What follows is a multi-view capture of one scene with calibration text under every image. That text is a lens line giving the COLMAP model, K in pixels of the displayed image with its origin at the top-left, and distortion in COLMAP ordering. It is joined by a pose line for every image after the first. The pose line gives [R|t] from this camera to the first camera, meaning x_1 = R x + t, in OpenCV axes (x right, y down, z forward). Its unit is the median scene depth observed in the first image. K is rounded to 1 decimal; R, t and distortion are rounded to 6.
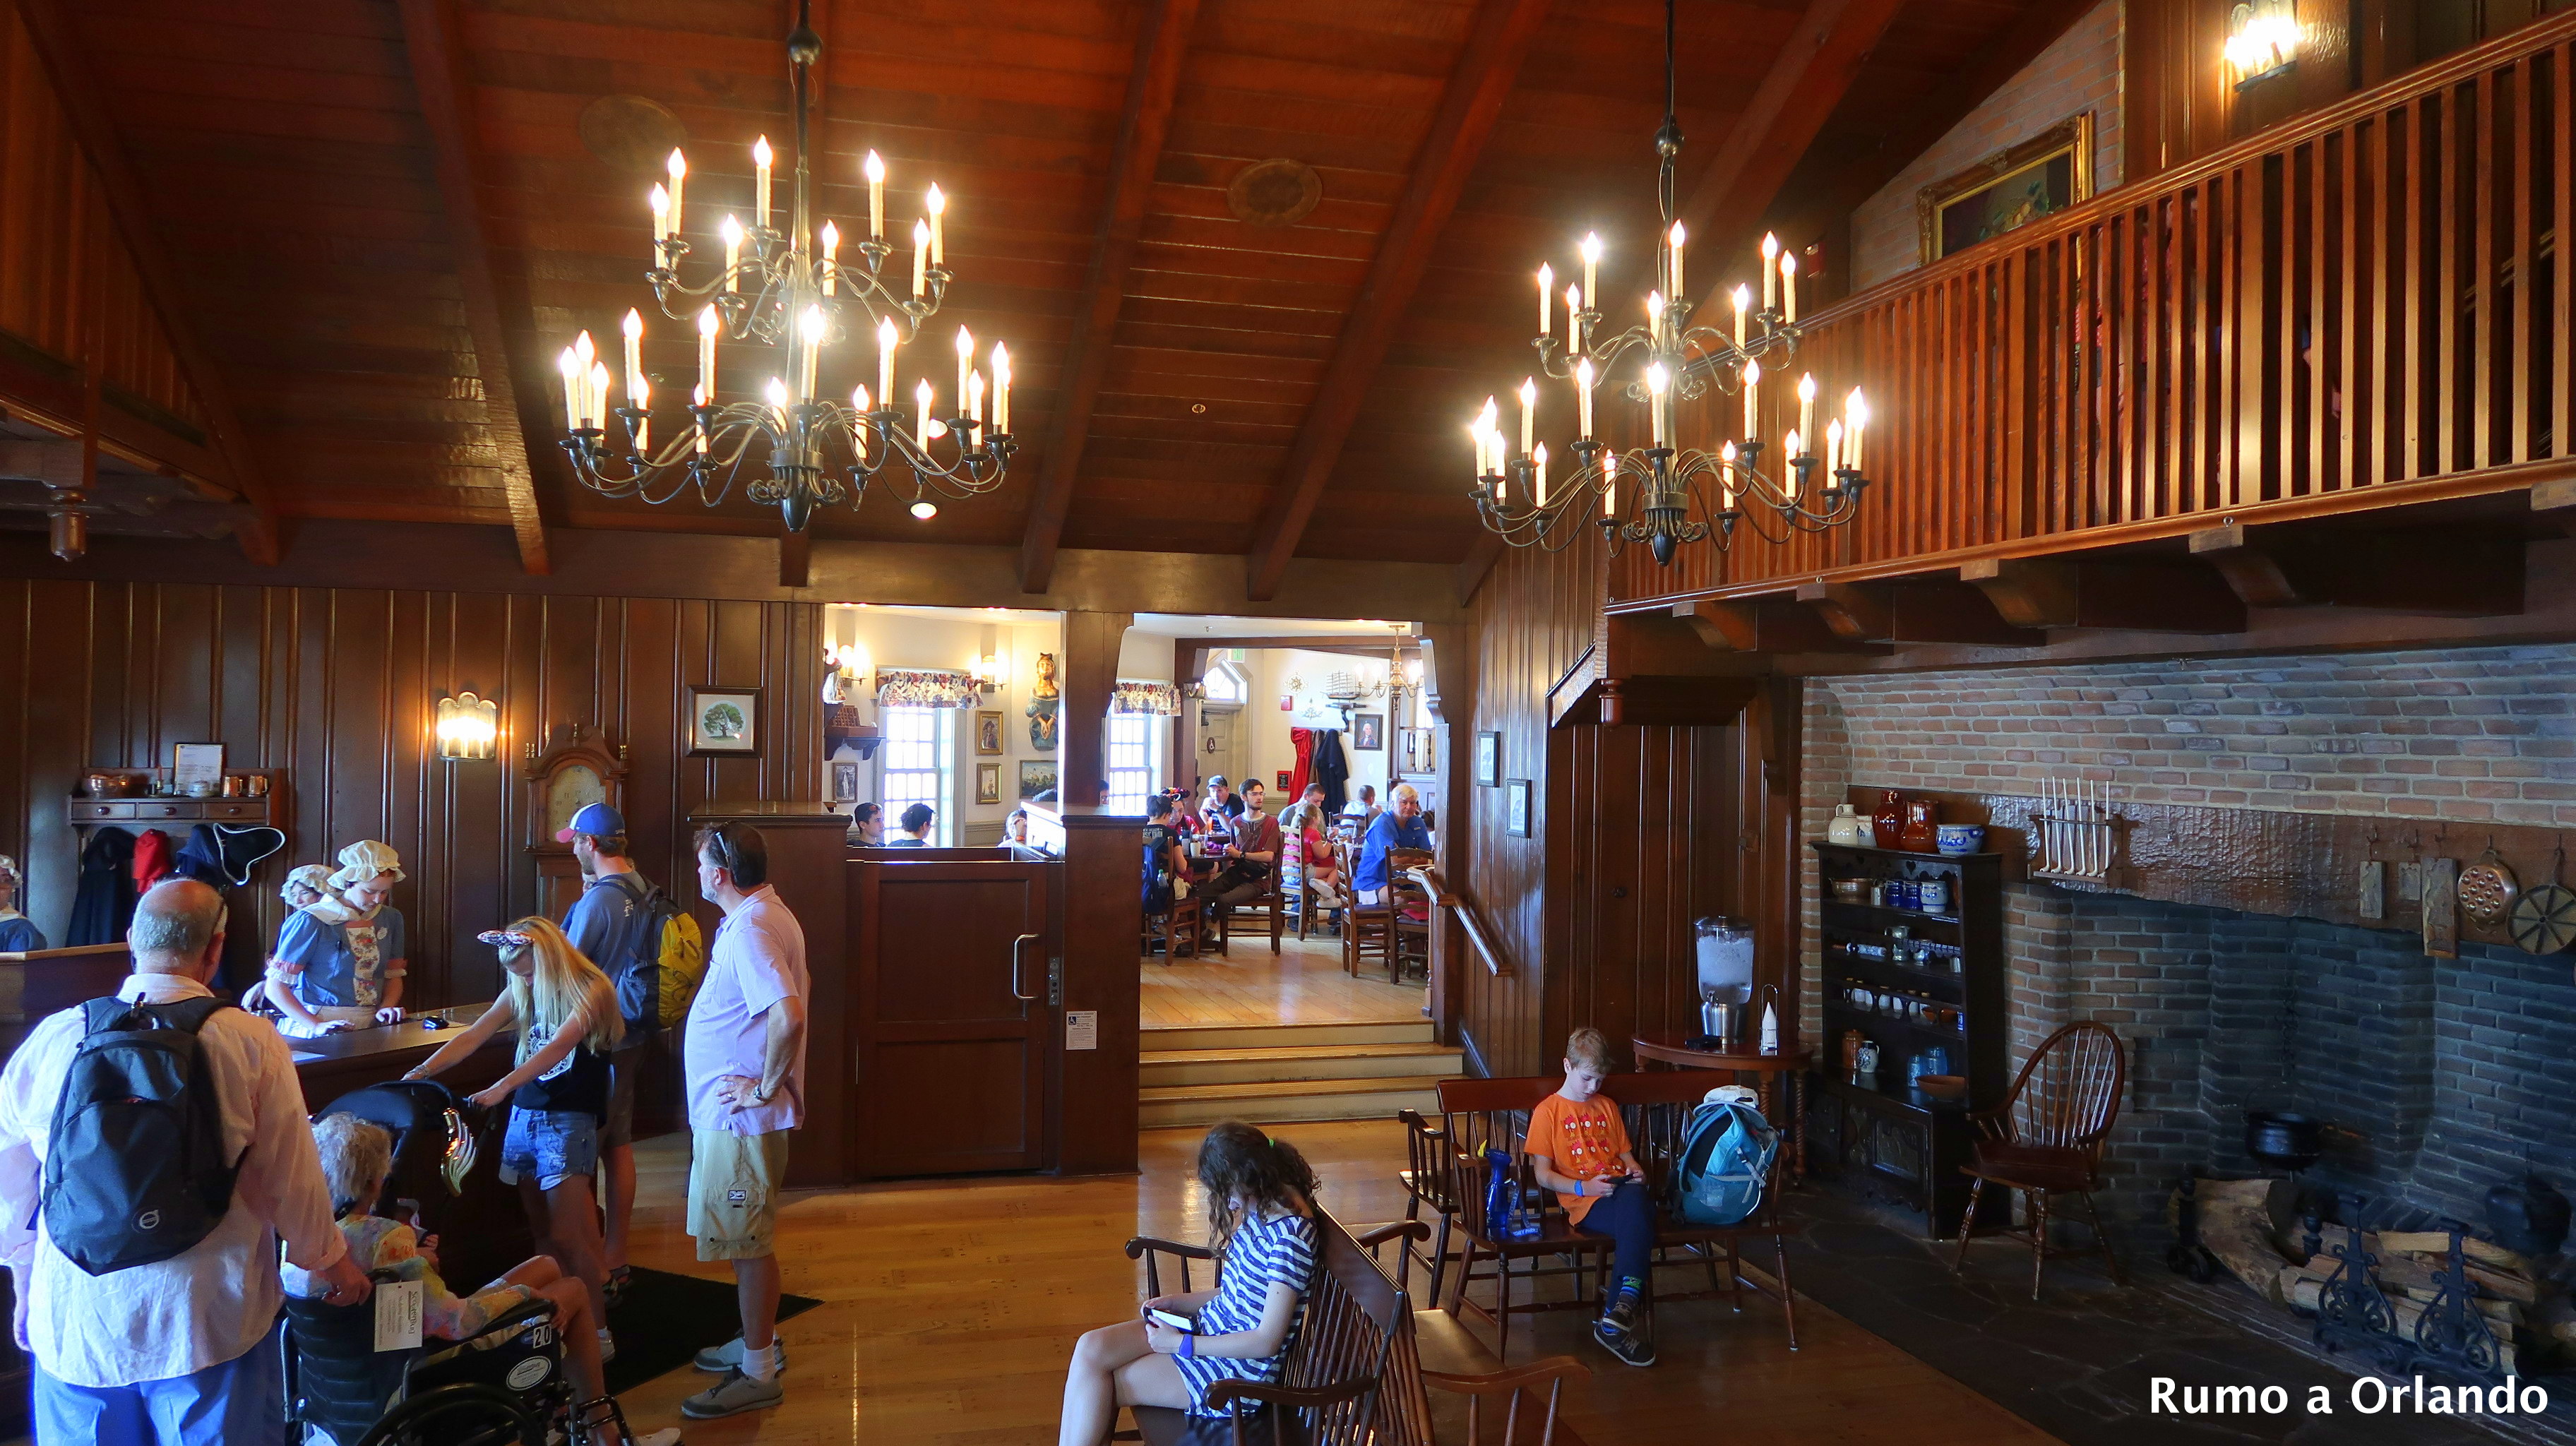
lens RADIAL K [[1758.3, 0, 1277.8], [0, 1758.3, 720.6], [0, 0, 1]] dist [-0.033972, 0.010020]
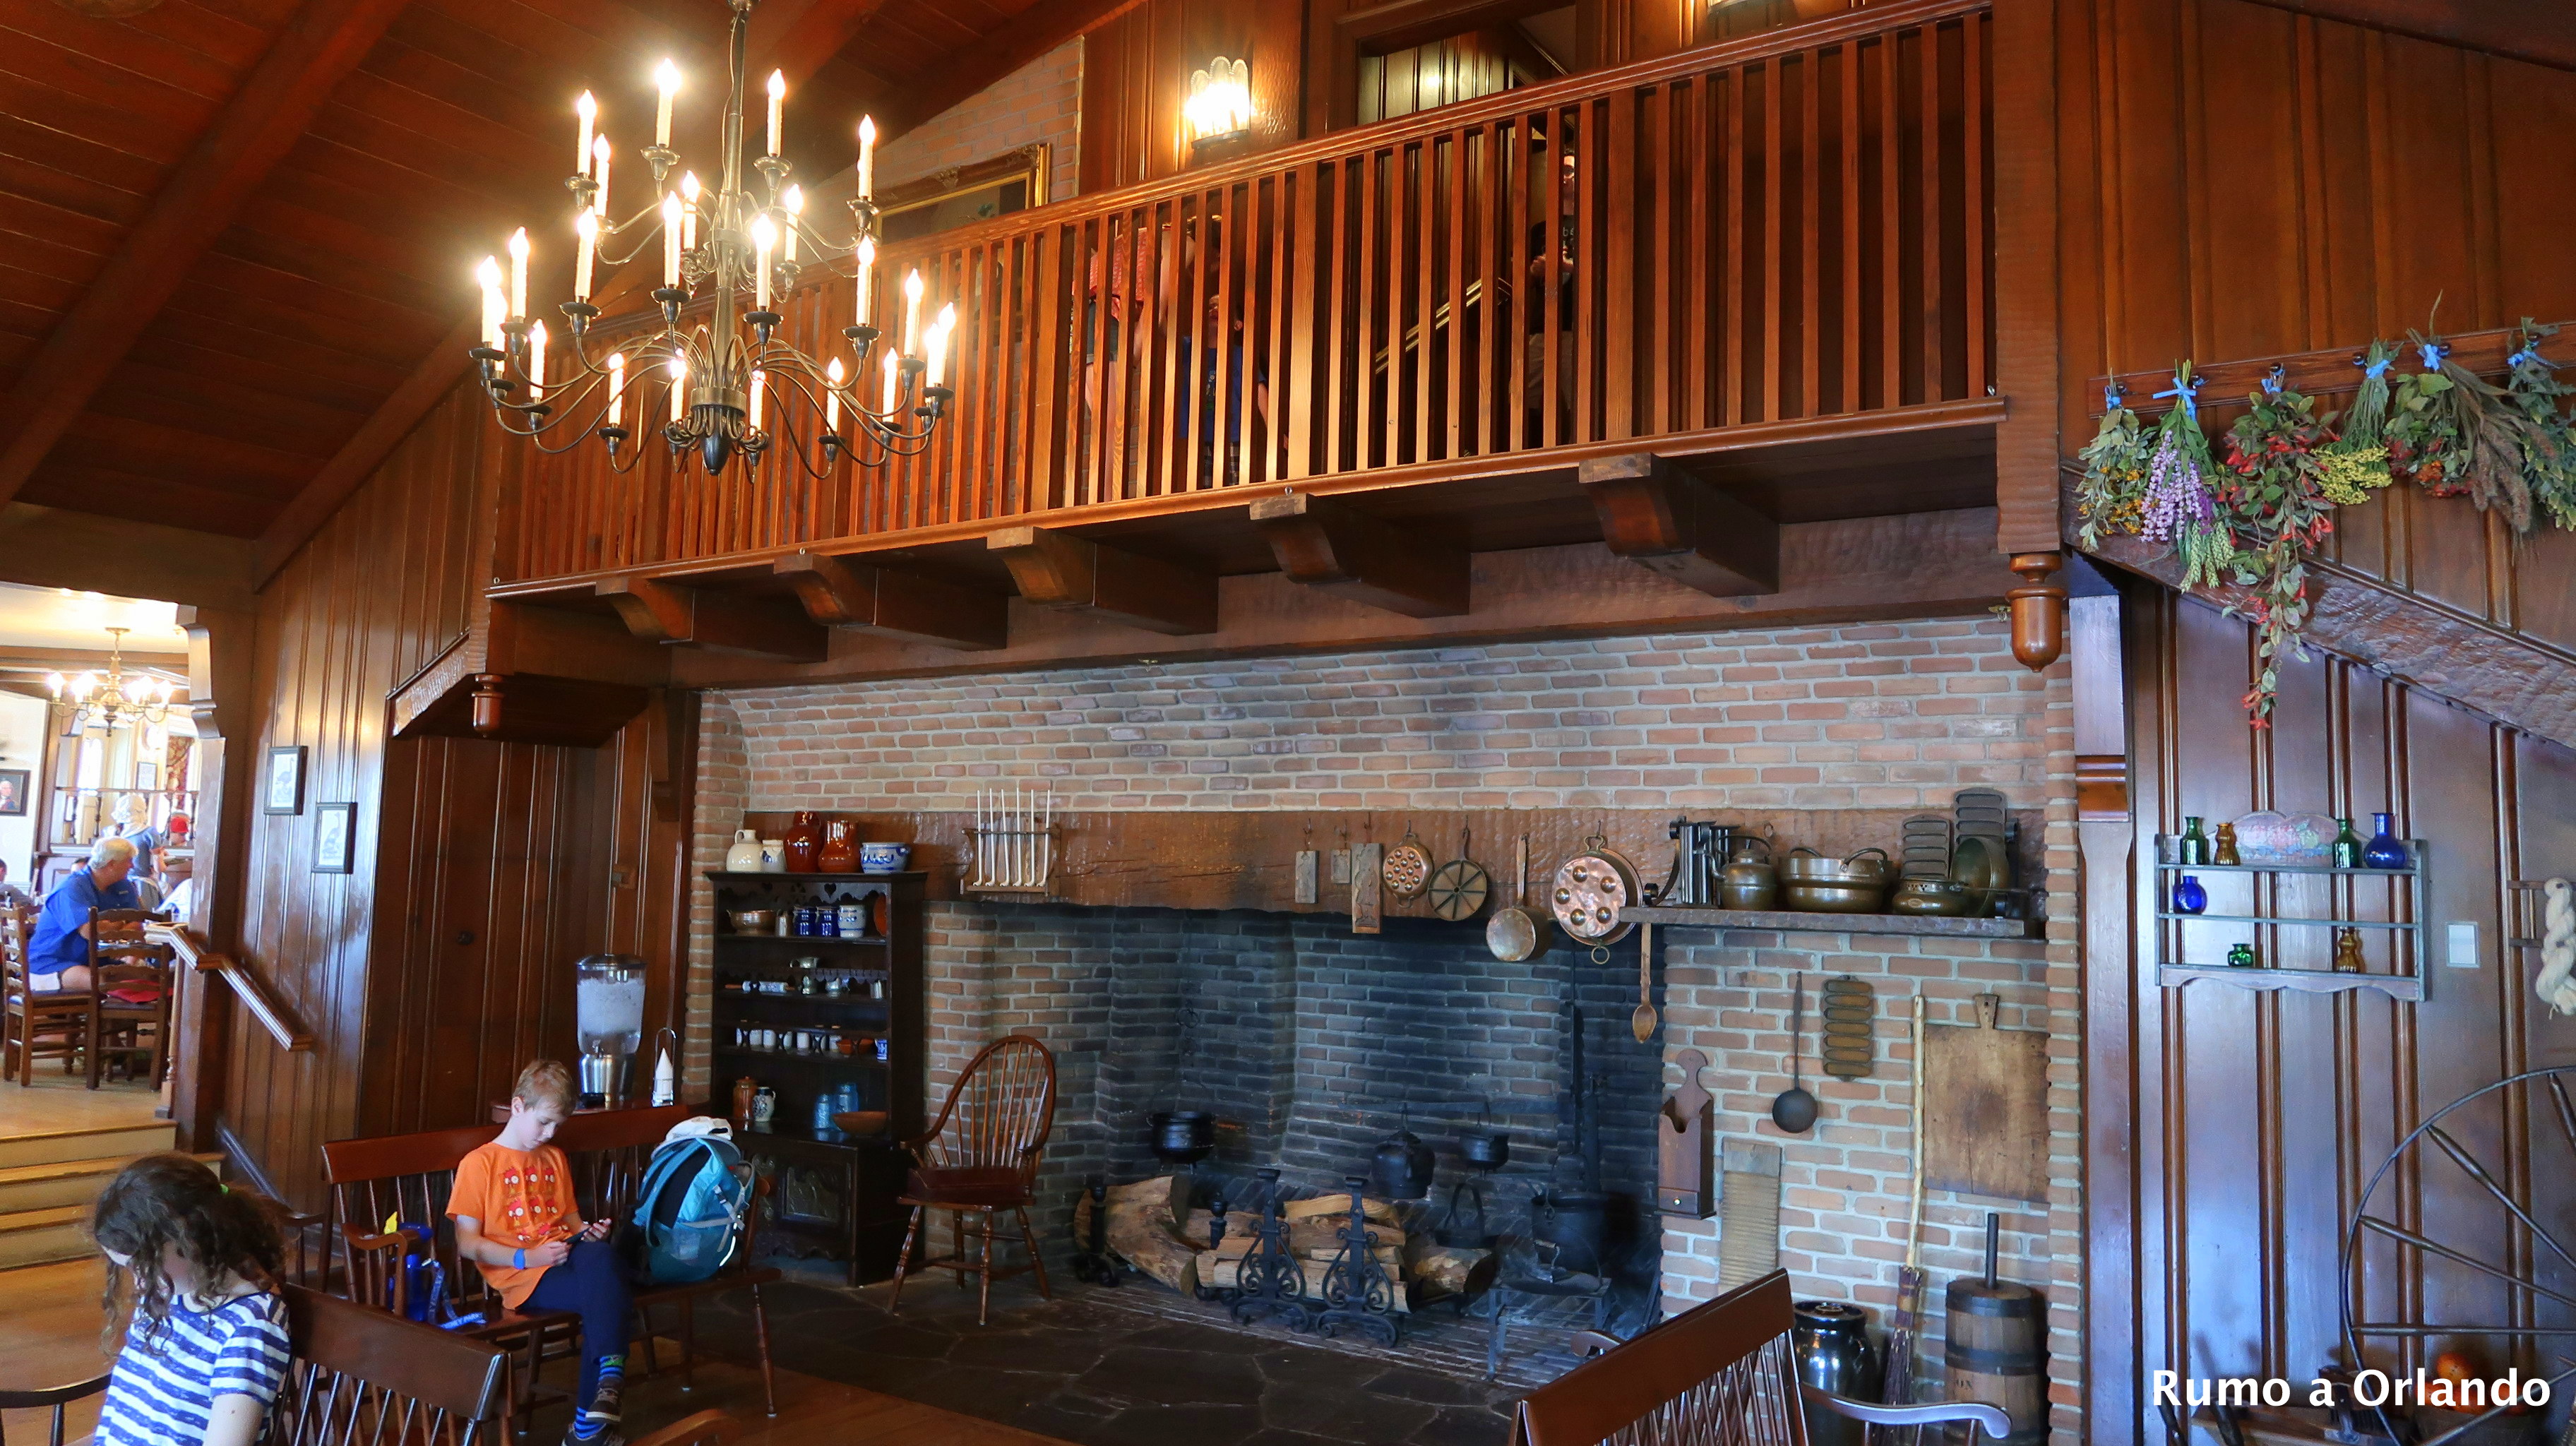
lens RADIAL K [[1758.3, 0, 1277.8], [0, 1758.3, 720.6], [0, 0, 1]] dist [-0.033972, 0.010020]
pose [[0.748713, 0.062927, 0.659901, -0.098386], [-0.016252, 0.996927, -0.076626, 0.070368], [-0.662695, 0.046646, 0.747435, 0.151876]]
